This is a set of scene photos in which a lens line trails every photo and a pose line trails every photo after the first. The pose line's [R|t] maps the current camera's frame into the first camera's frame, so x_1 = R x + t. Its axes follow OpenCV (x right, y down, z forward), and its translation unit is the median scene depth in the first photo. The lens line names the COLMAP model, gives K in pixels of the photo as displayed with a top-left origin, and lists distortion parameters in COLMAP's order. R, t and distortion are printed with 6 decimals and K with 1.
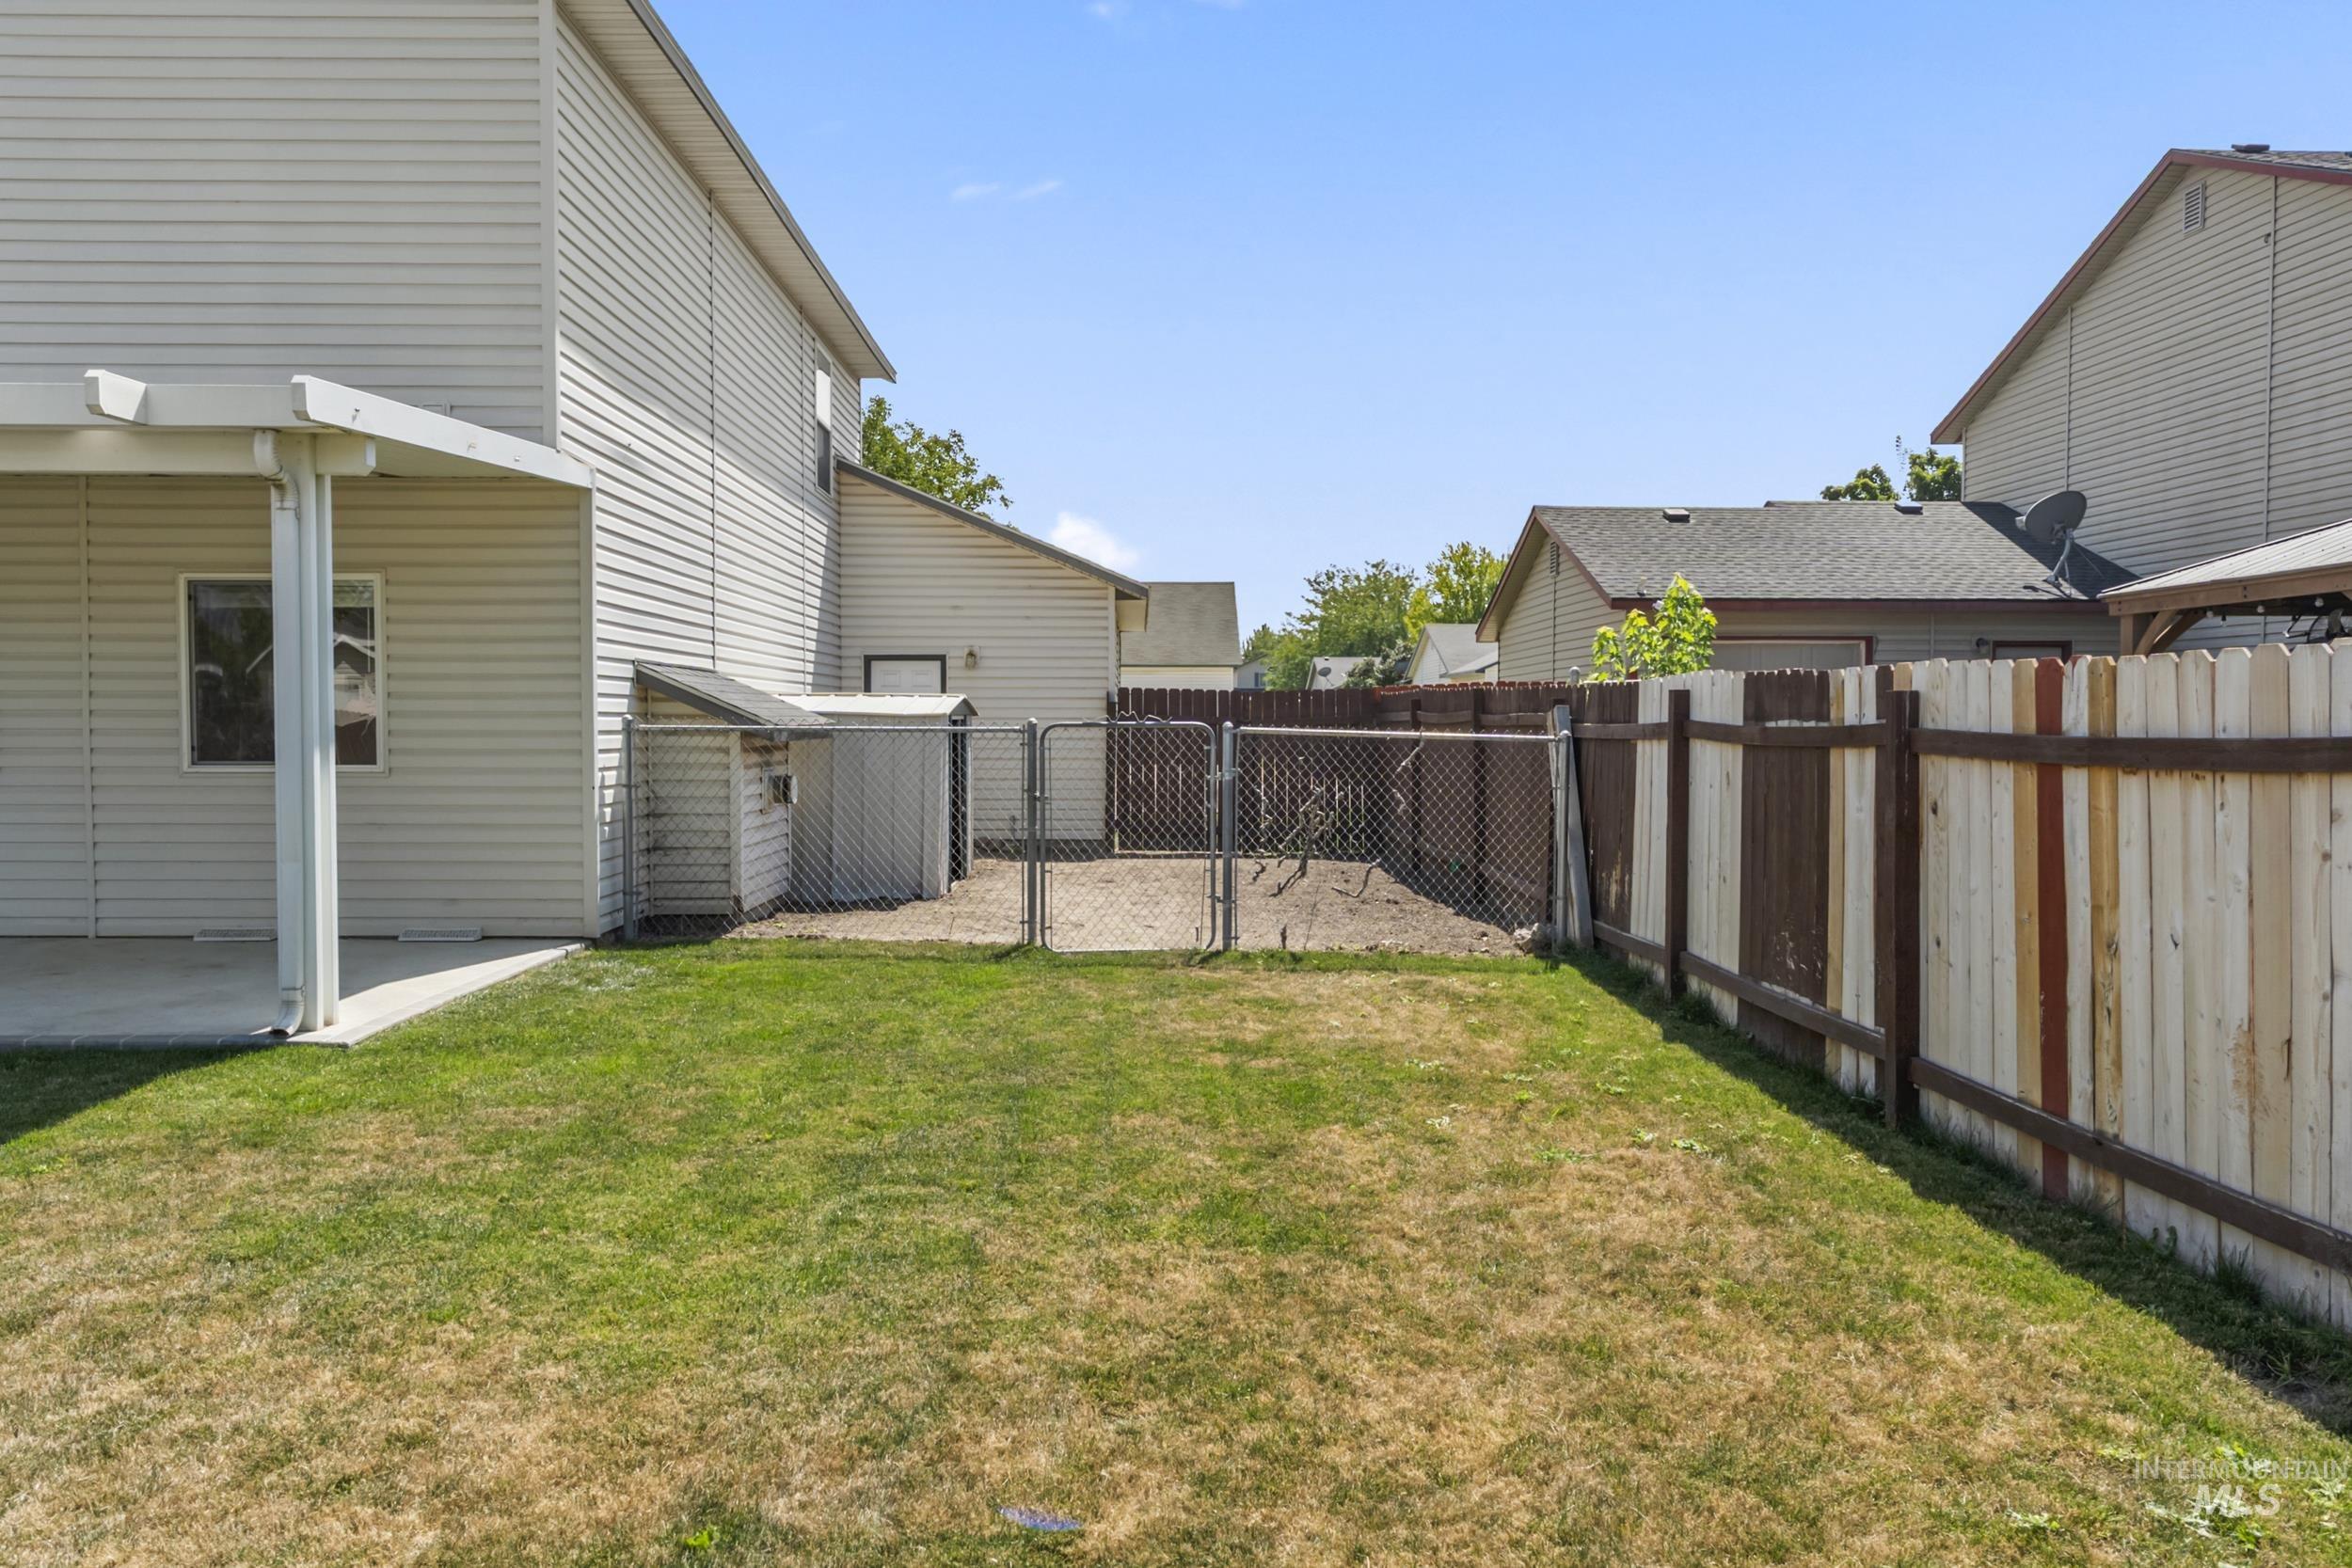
lens RADIAL K [[1638.7, 0, 1176.0], [0, 1638.7, 784.0], [0, 0, 1]] dist [-0.000492, 0.000848]
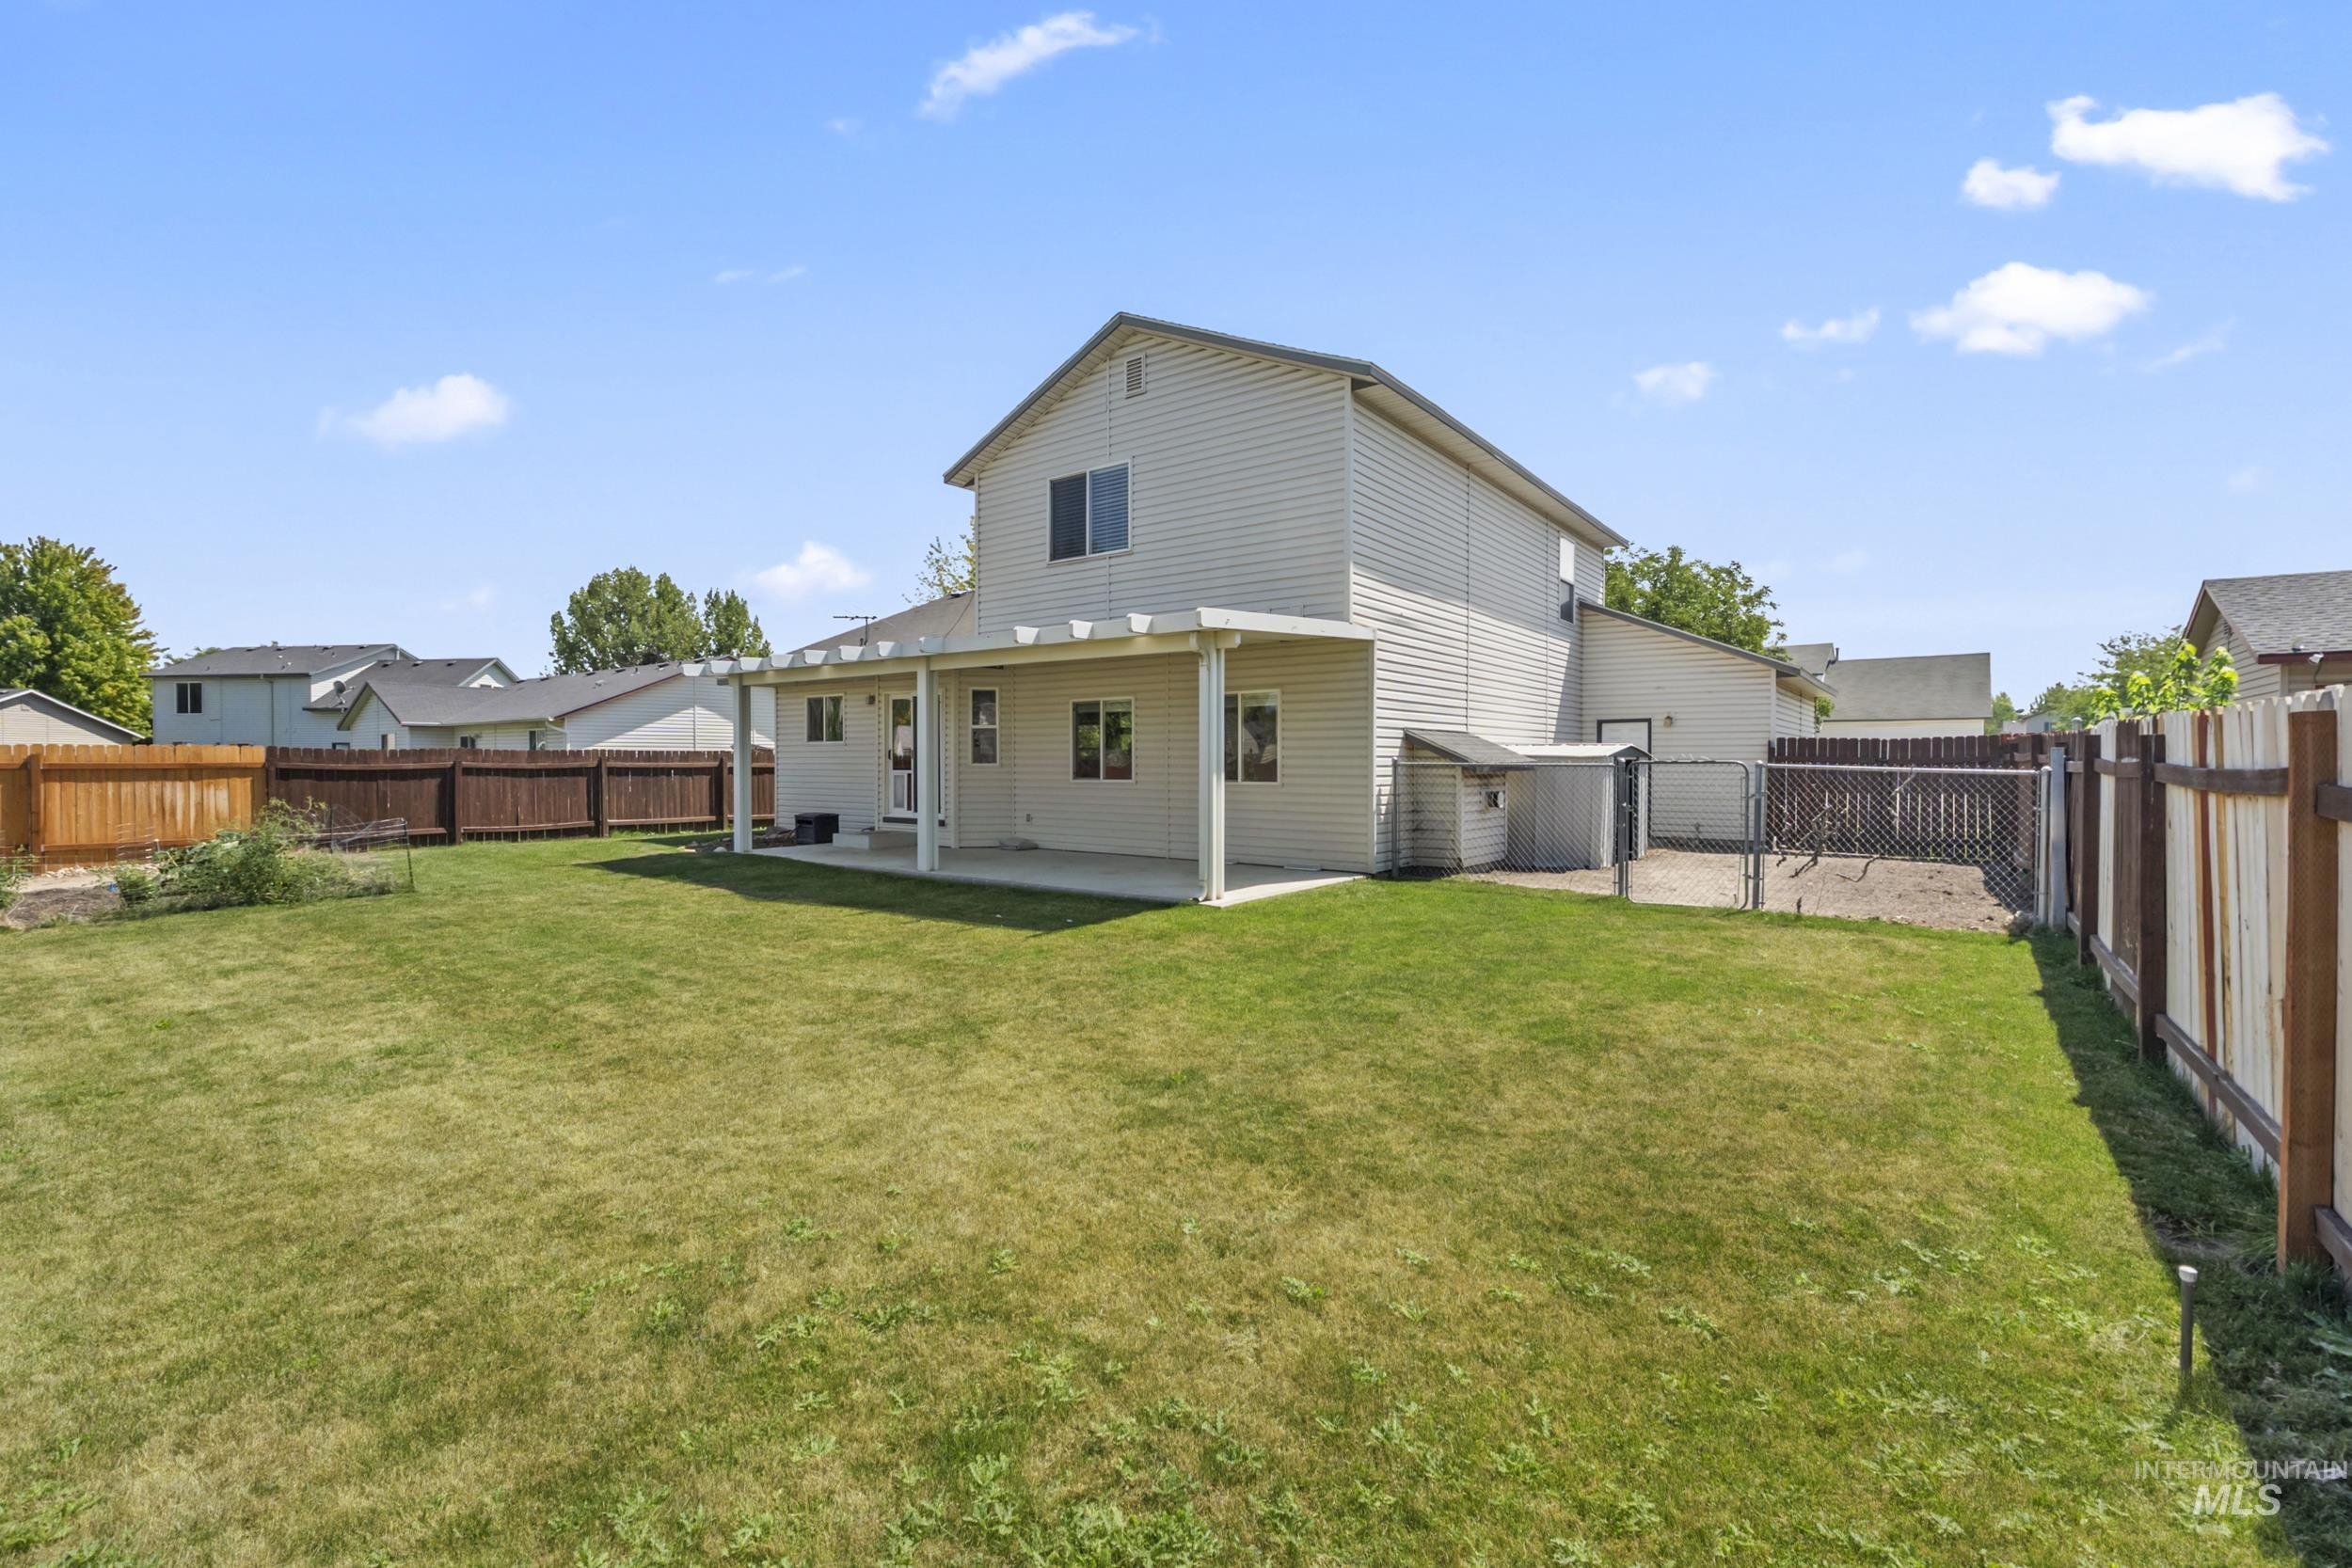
lens RADIAL K [[1018.5, 0, 1176.0], [0, 1018.5, 784.0], [0, 0, 1]] dist [-0.016732, -0.000077]
pose [[0.783111, 0.012749, -0.621751, 0.196709], [-0.022911, 0.999703, -0.008358, 0.004301], [0.621459, 0.020790, 0.783170, -0.072683]]
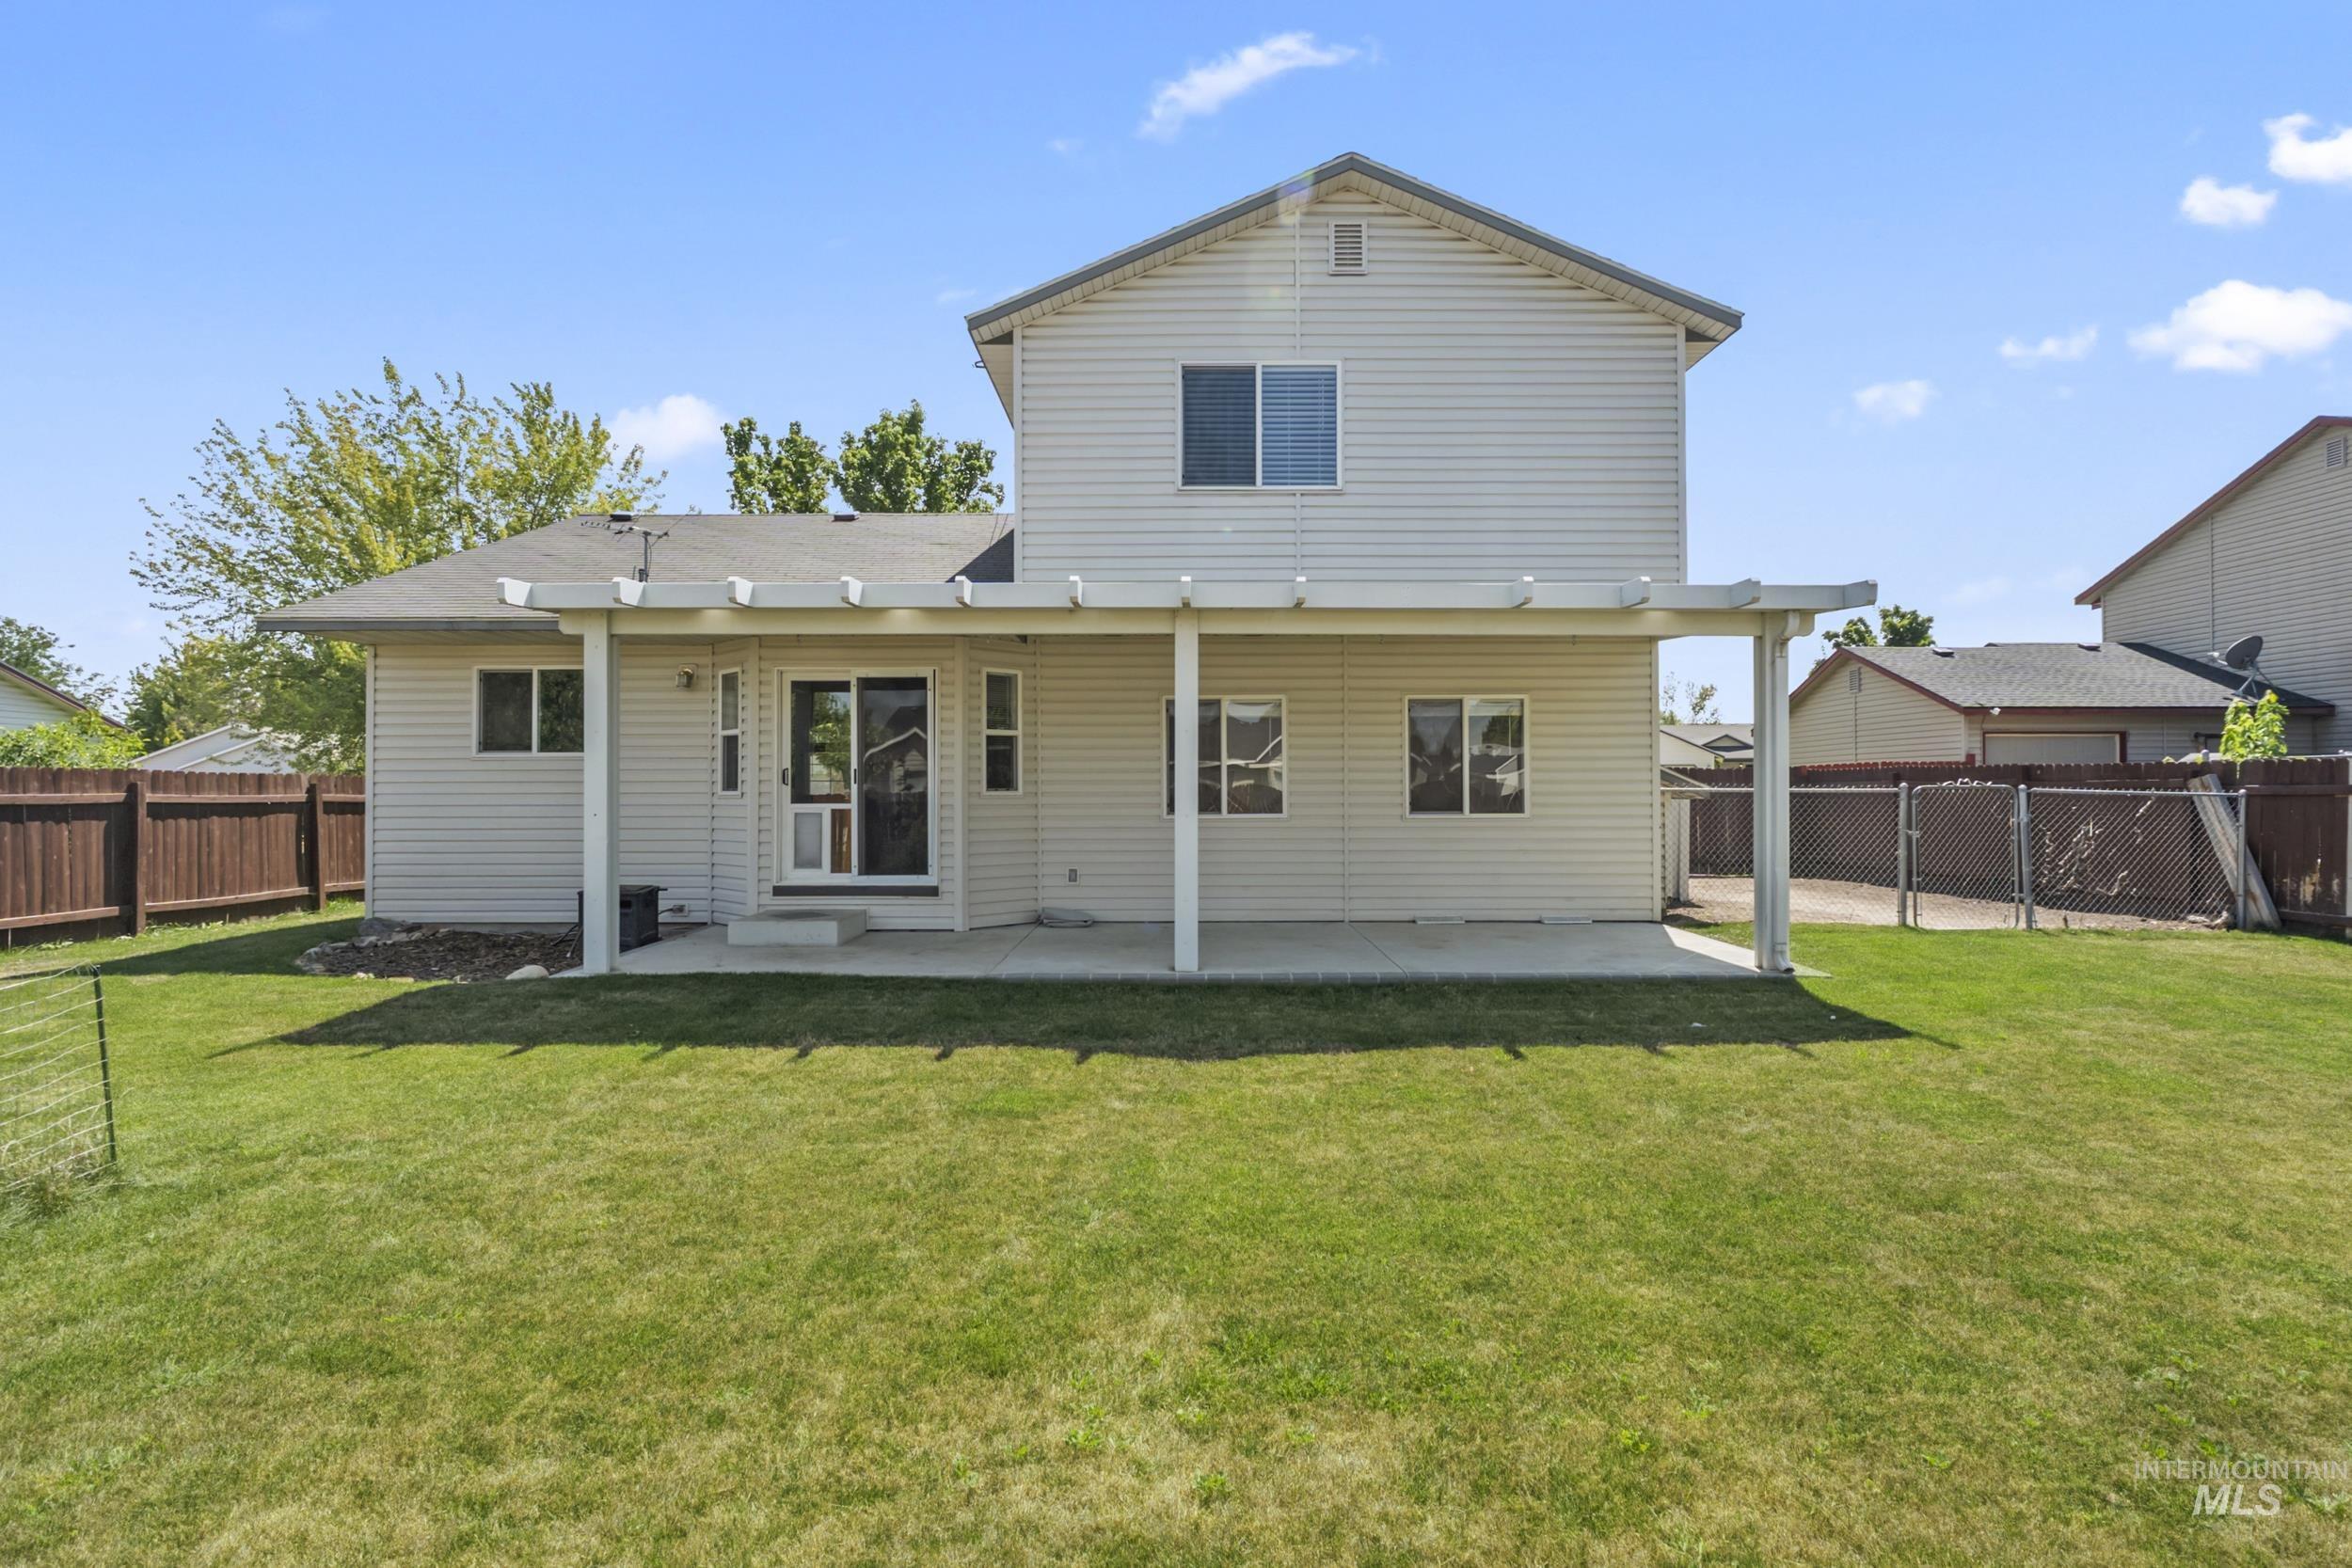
lens RADIAL K [[1120.9, 0, 1176.0], [0, 1120.9, 784.0], [0, 0, 1]] dist [-0.002271, -0.000158]
pose [[0.999793, -0.003262, -0.020100, -0.782162], [0.002356, 0.998986, -0.044956, 0.007948], [0.020227, 0.044900, 0.998787, -0.101012]]
